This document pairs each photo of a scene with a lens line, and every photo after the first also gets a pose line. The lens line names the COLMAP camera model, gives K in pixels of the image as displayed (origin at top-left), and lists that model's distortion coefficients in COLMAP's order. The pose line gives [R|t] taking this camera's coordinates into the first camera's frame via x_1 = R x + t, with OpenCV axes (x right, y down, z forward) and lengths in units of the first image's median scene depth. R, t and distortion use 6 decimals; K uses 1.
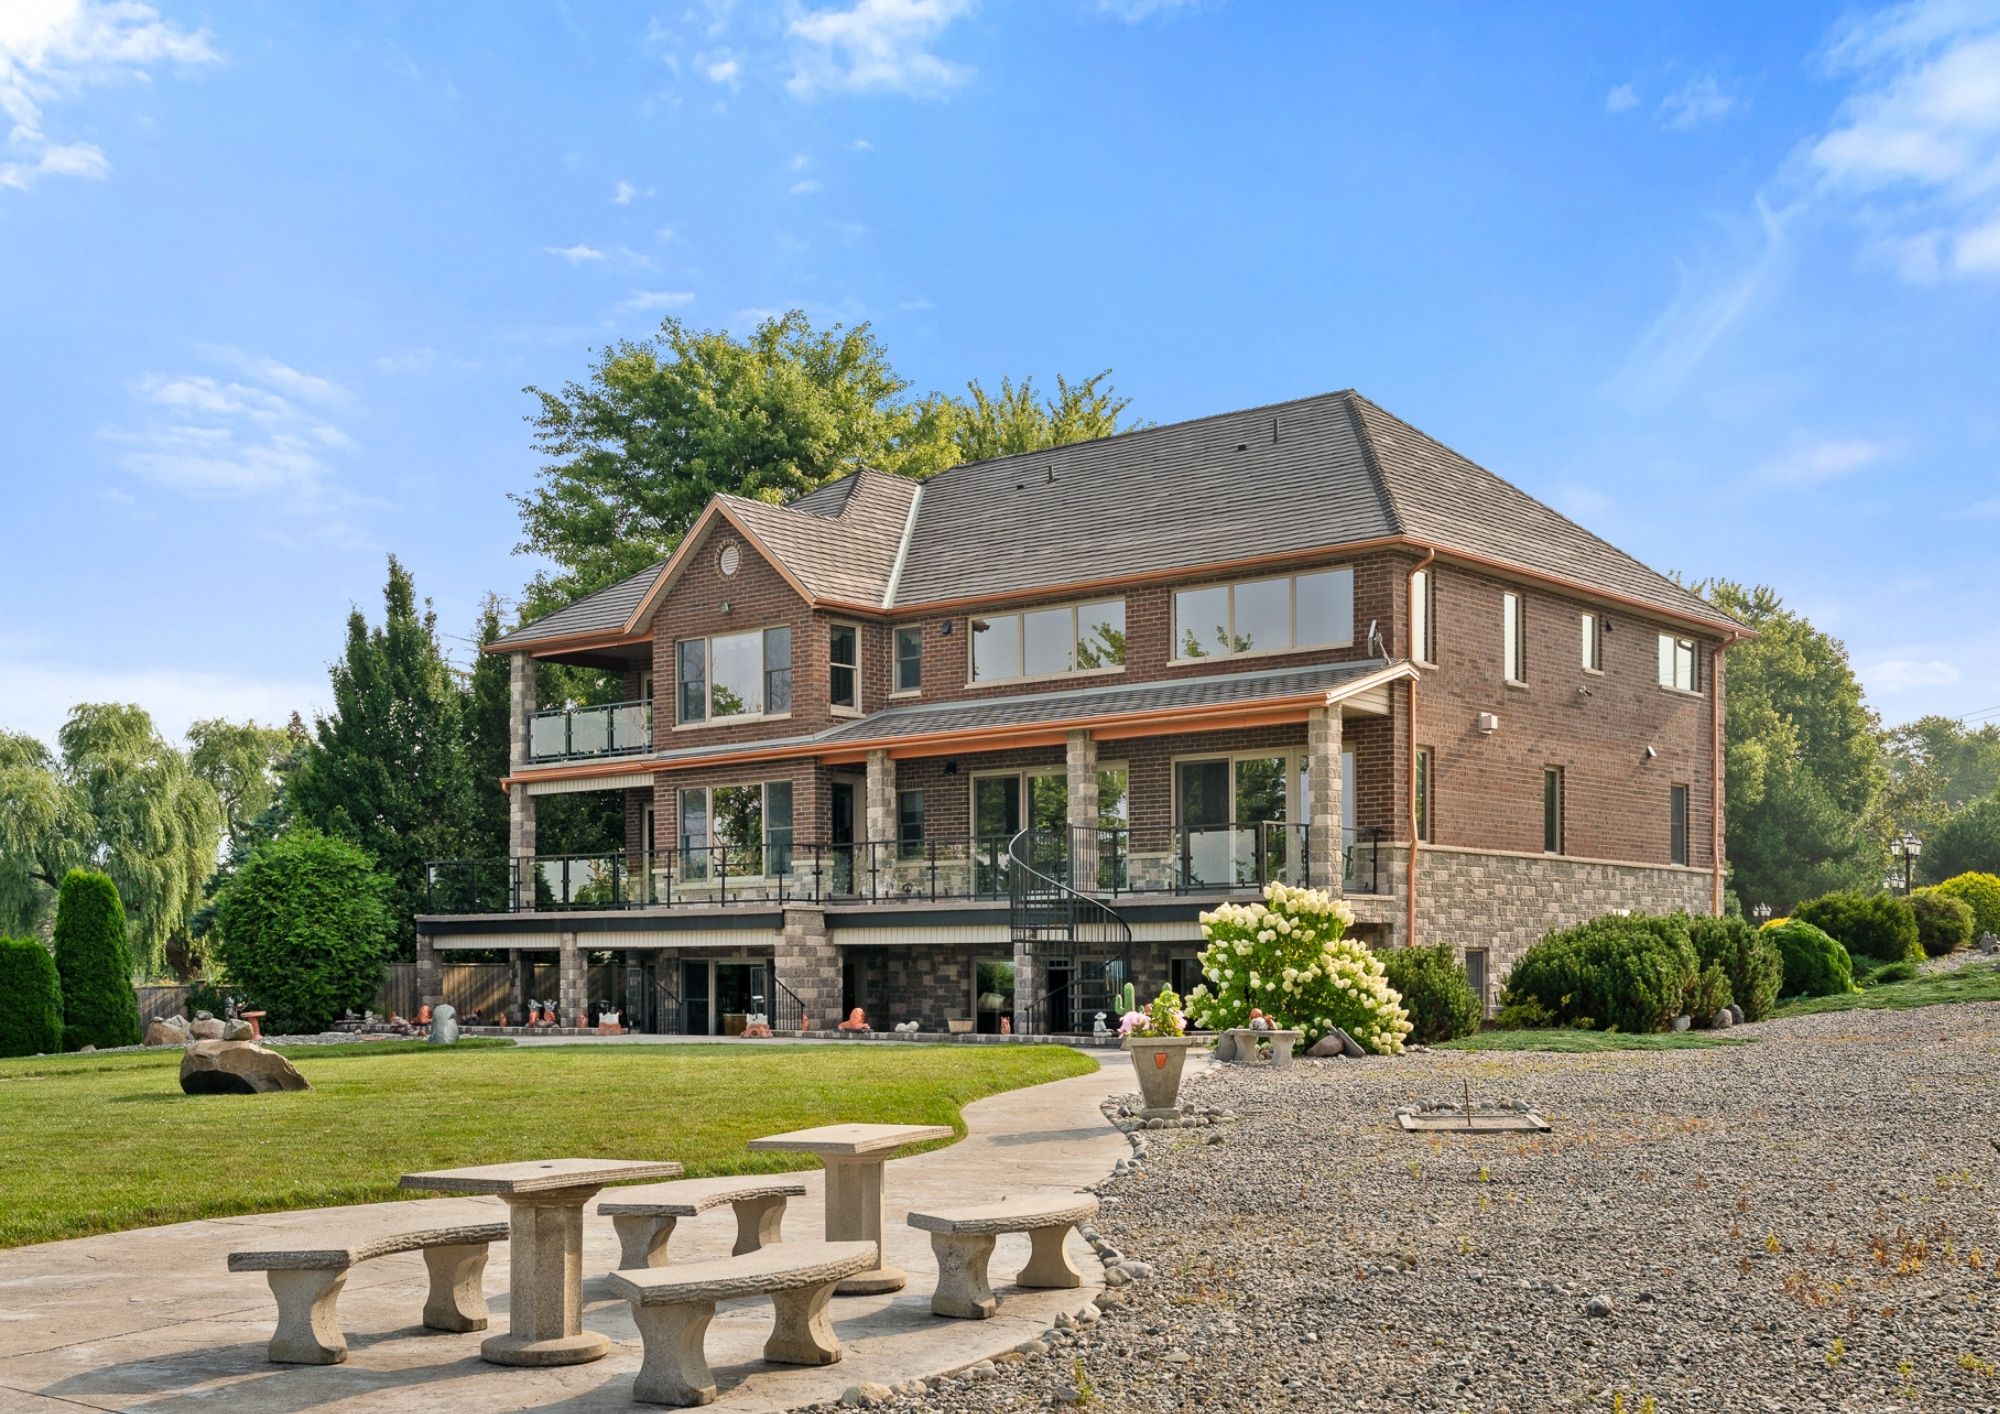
lens RADIAL K [[2250.4, 0, 1097.3], [0, 2250.4, 1077.7], [0, 0, 1]] dist [-0.016884, 0.139257]
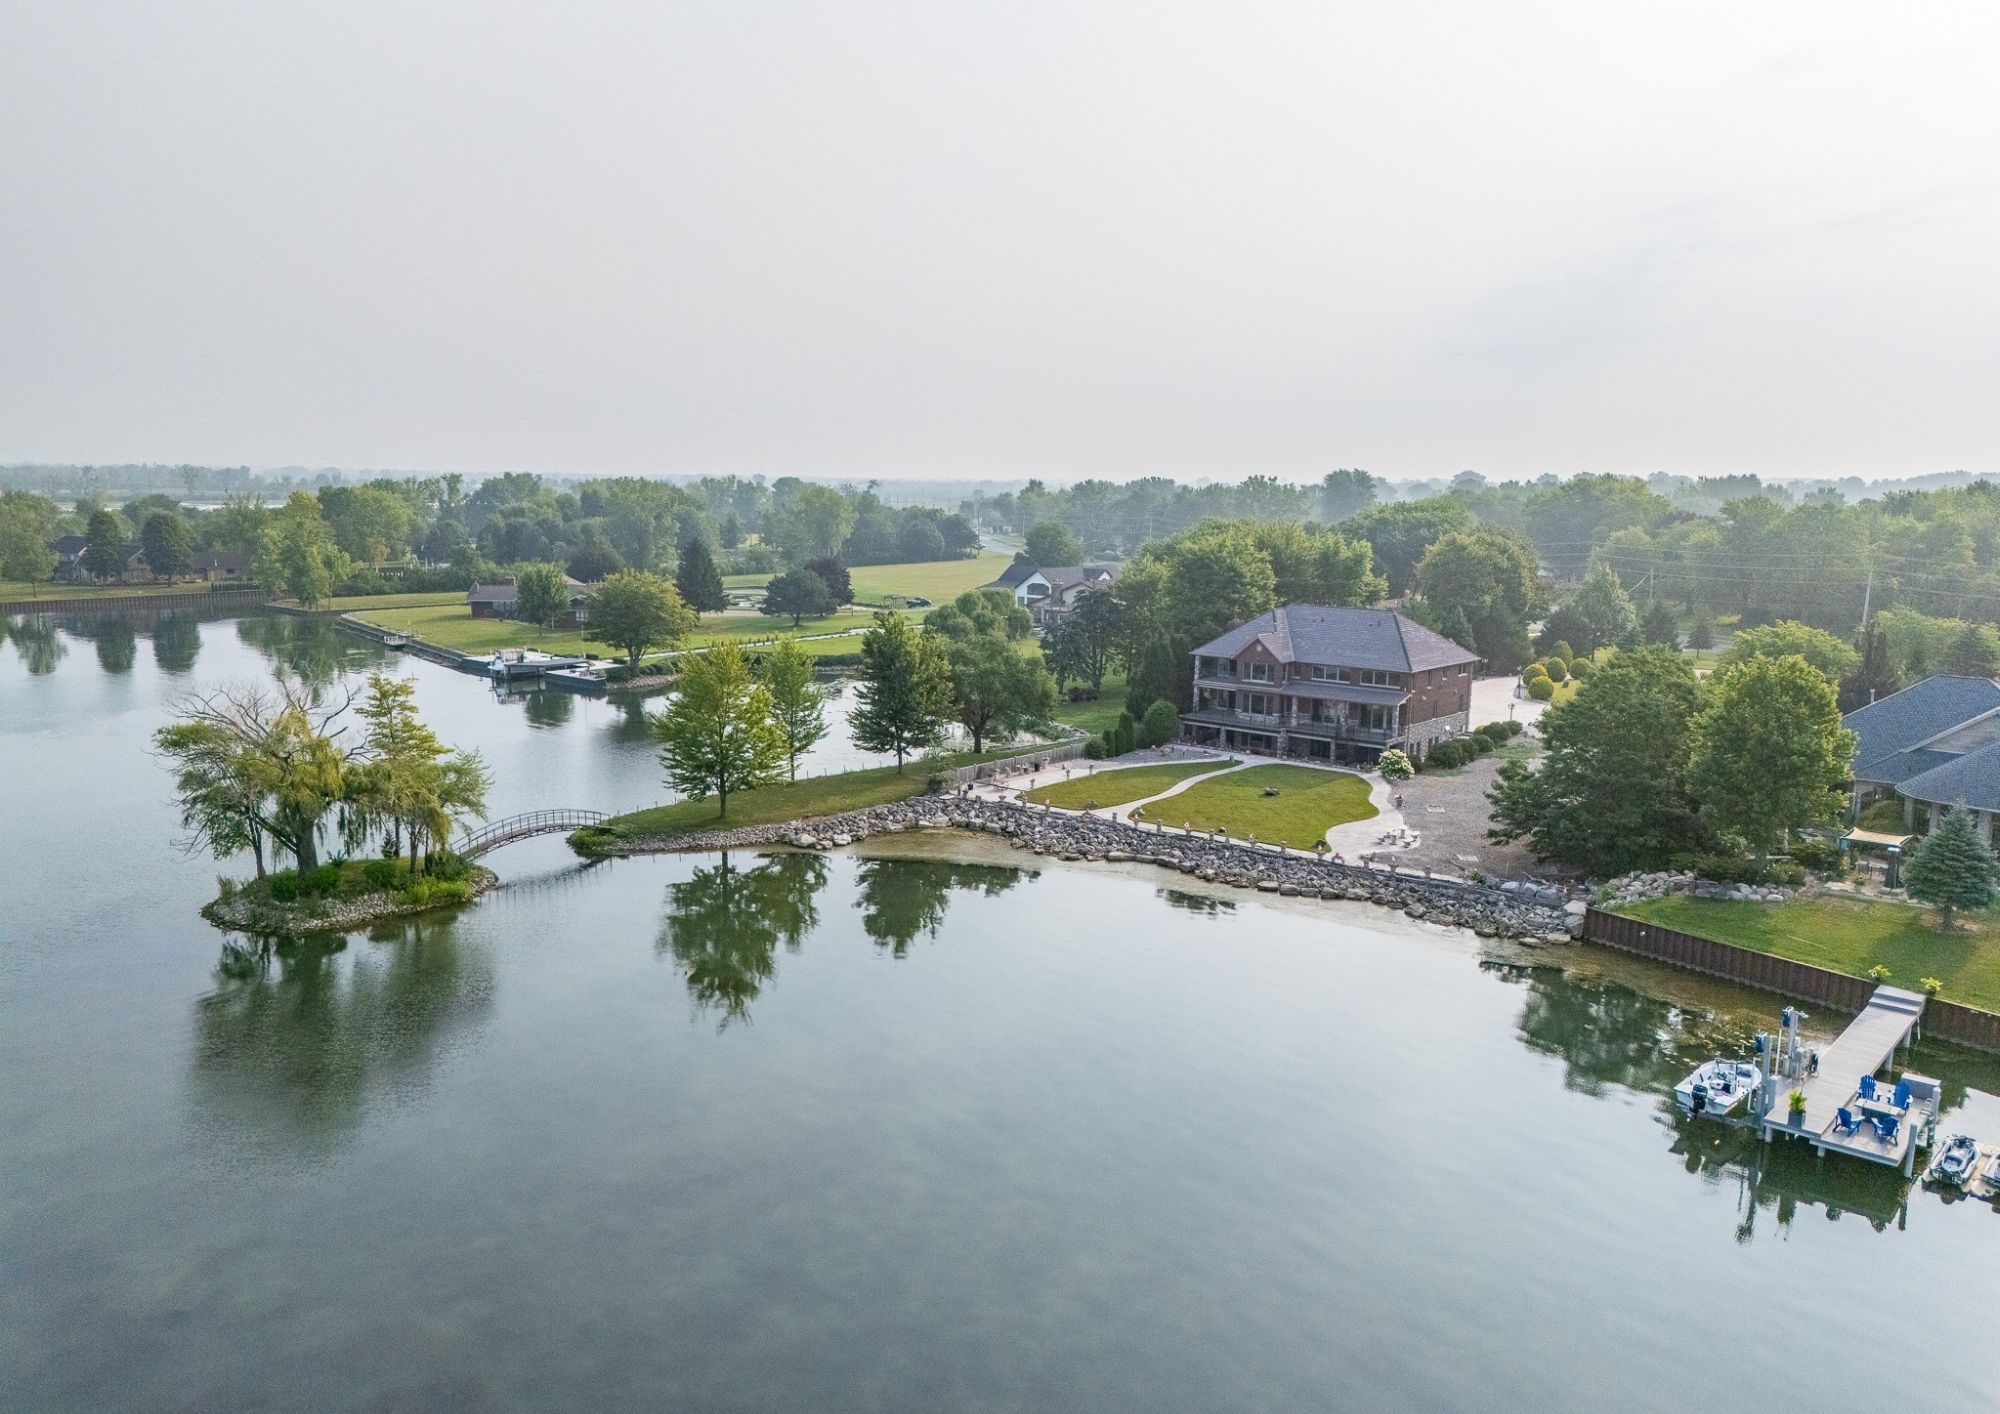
lens RADIAL K [[1471.6, 0, 995.4], [0, 1471.6, 787.5], [0, 0, 1]] dist [0.093047, -0.128354]
pose [[0.999224, 0.016957, -0.035557, -0.603401], [-0.010968, 0.986674, 0.162337, -0.439344], [0.037836, -0.161821, 0.986094, -2.136301]]
